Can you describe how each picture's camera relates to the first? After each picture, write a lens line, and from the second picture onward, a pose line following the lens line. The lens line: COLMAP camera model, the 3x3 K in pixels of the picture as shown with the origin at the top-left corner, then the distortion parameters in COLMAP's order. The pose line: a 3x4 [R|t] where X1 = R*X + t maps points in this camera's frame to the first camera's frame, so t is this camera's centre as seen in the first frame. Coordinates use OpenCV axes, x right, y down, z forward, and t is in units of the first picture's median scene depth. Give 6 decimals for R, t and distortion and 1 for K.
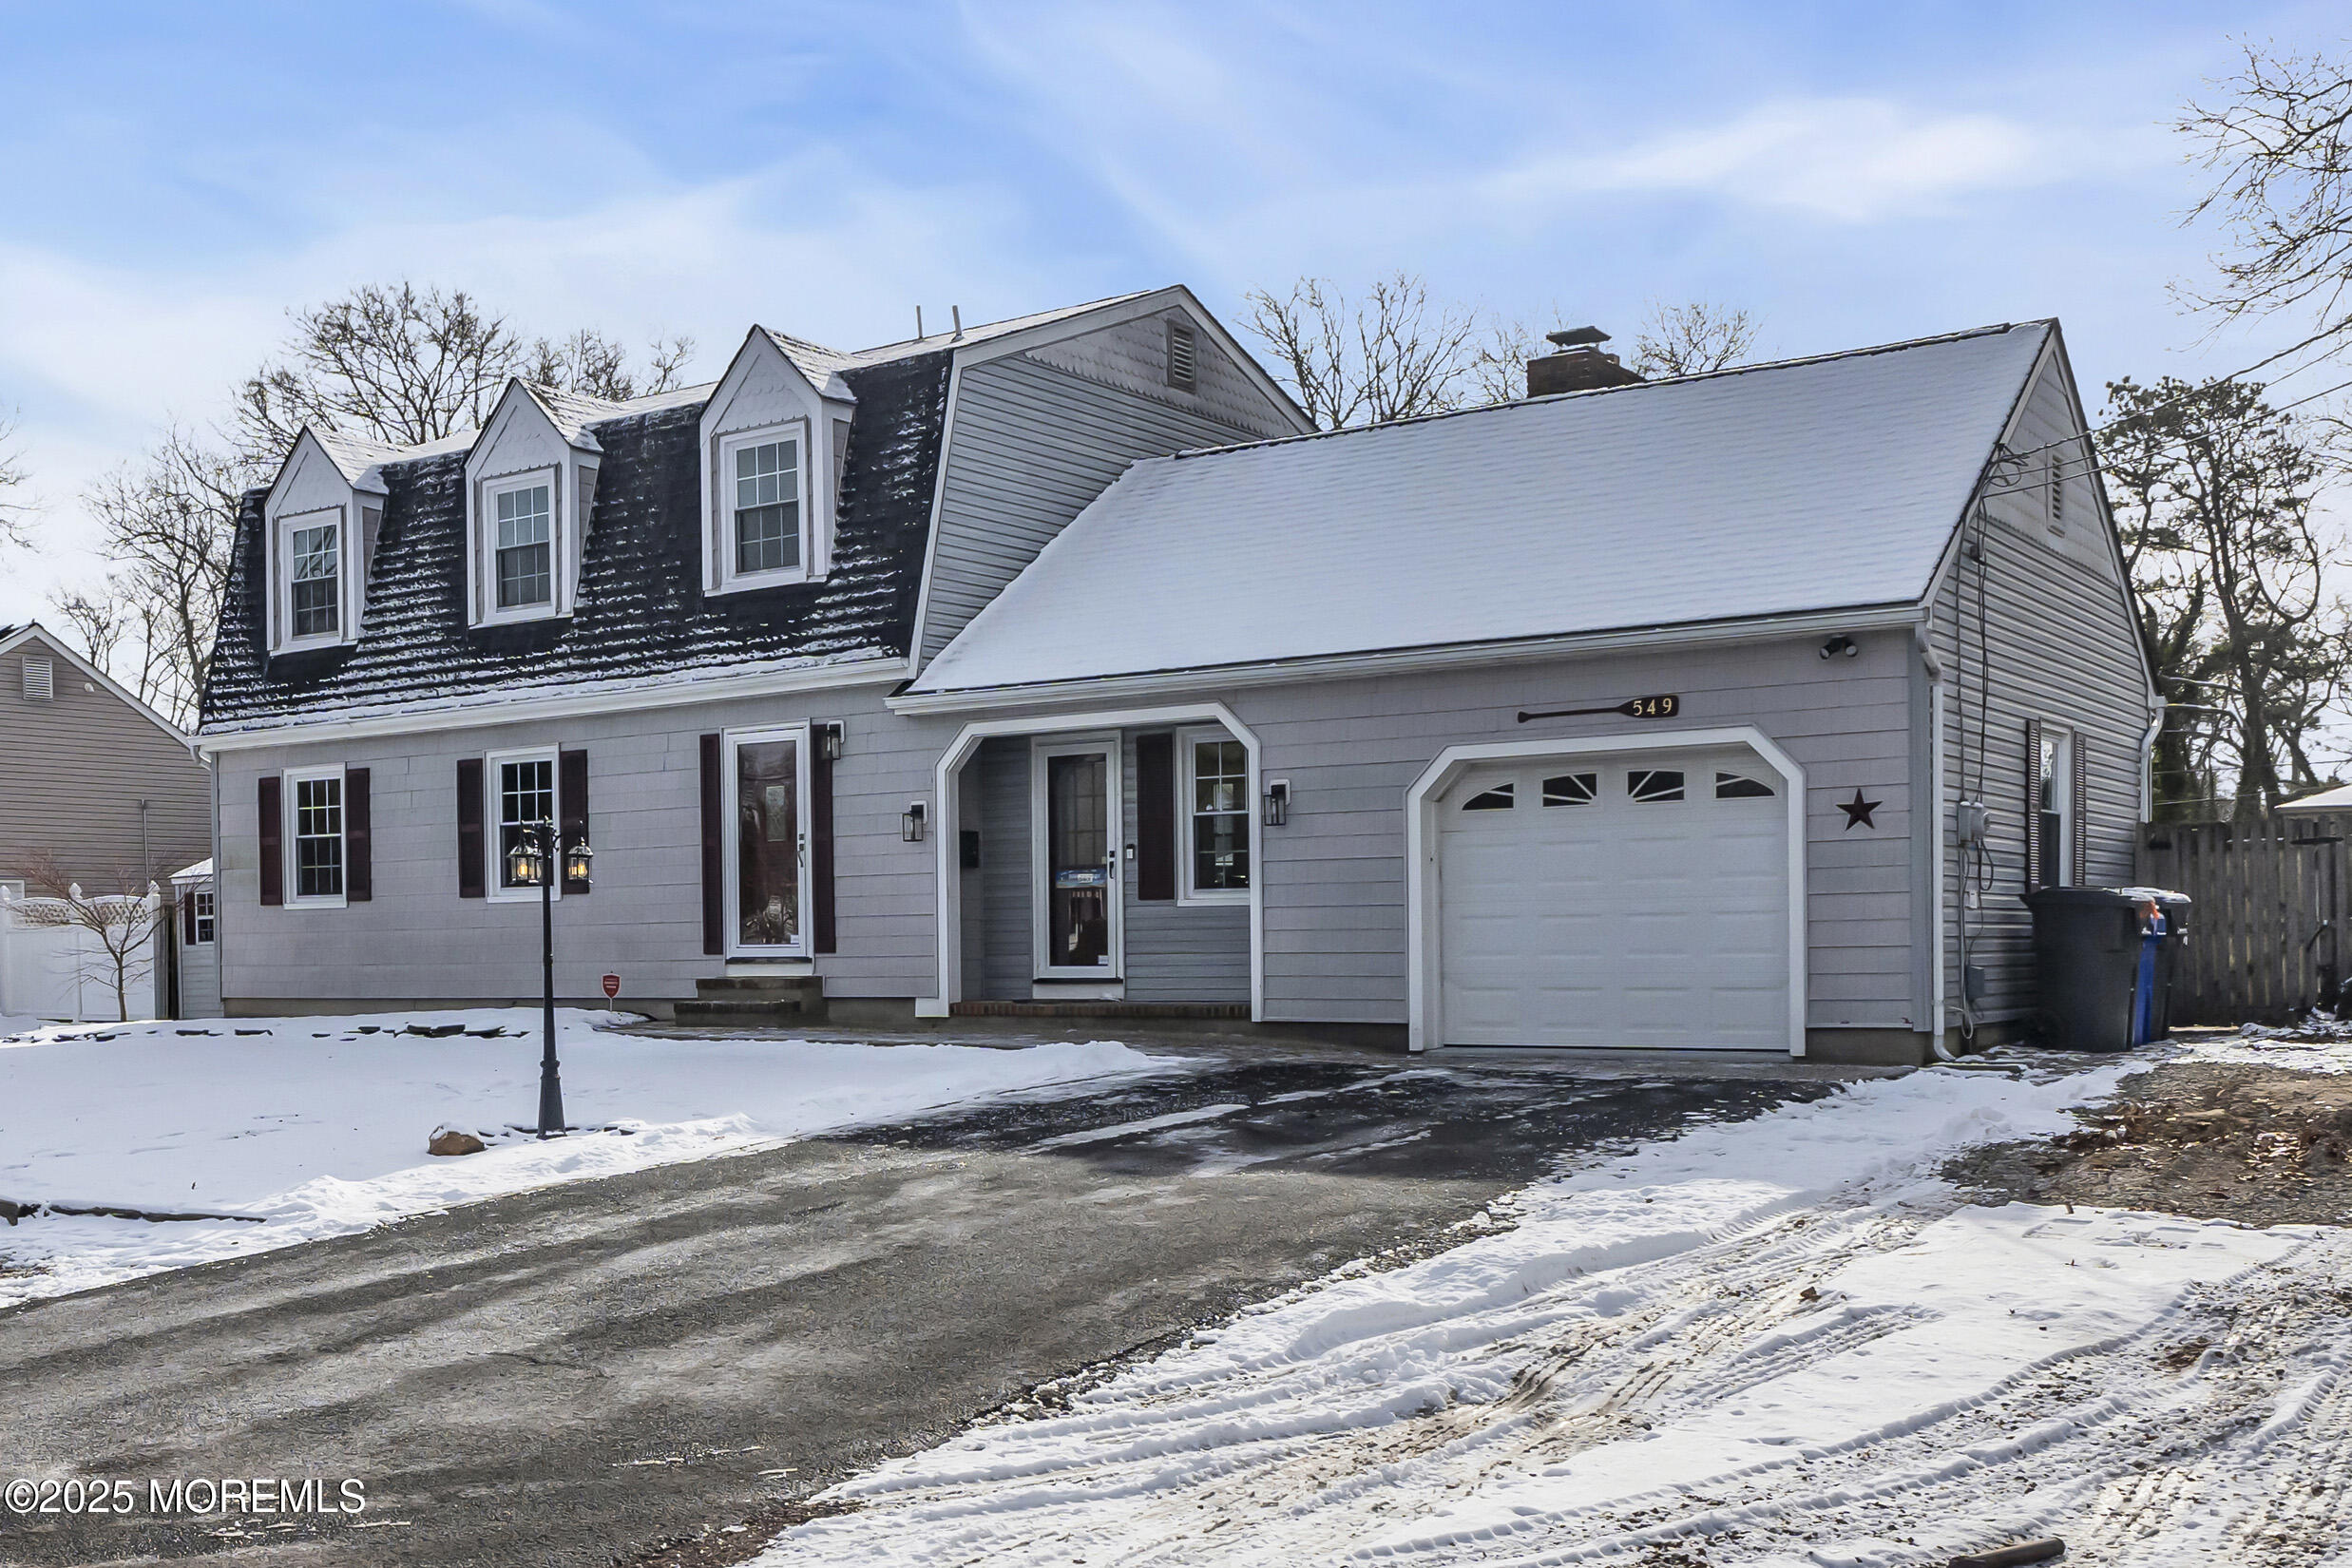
lens RADIAL K [[2296.2, 0, 1018.4], [0, 2296.2, 1000.3], [0, 0, 1]] dist [0.013719, 0.006779]
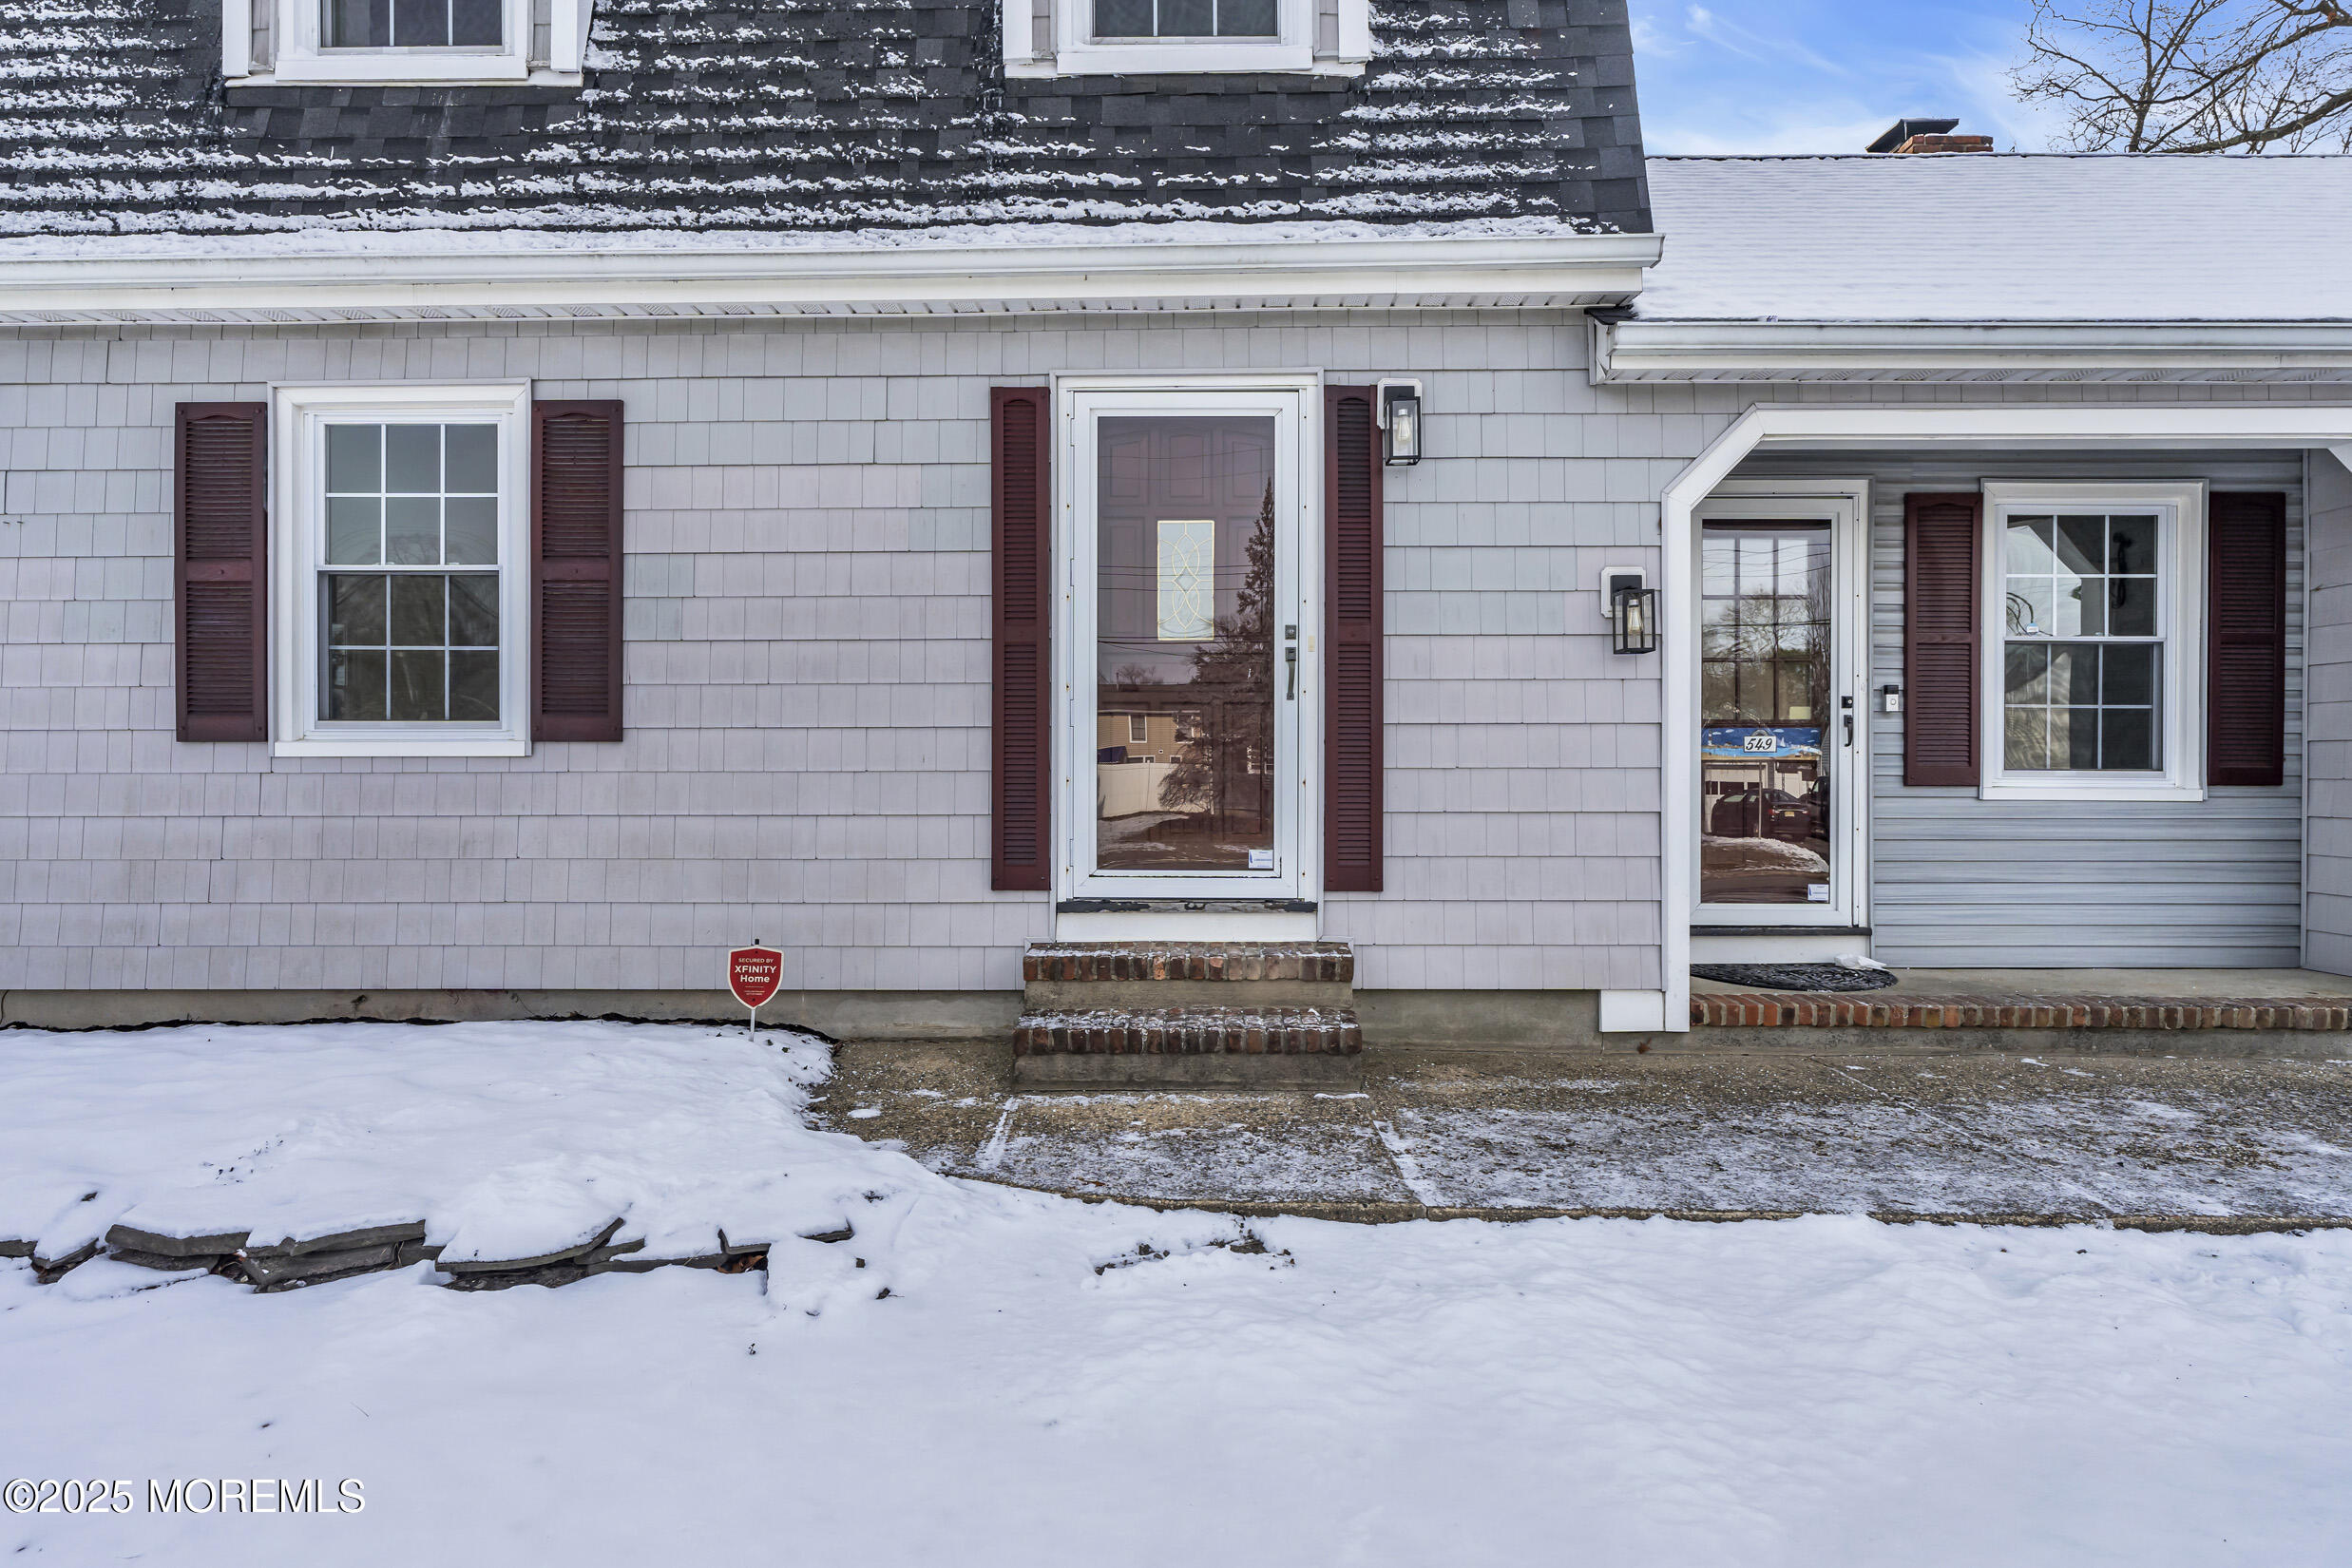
lens RADIAL K [[1193.3, 0, 1176.0], [0, 1193.3, 784.0], [0, 0, 1]] dist [-0.001021, 0.000585]
pose [[0.824007, 0.012383, 0.566444, -0.238242], [0.002228, 0.999683, -0.025095, -0.034745], [-0.566575, 0.021941, 0.823718, 0.800348]]
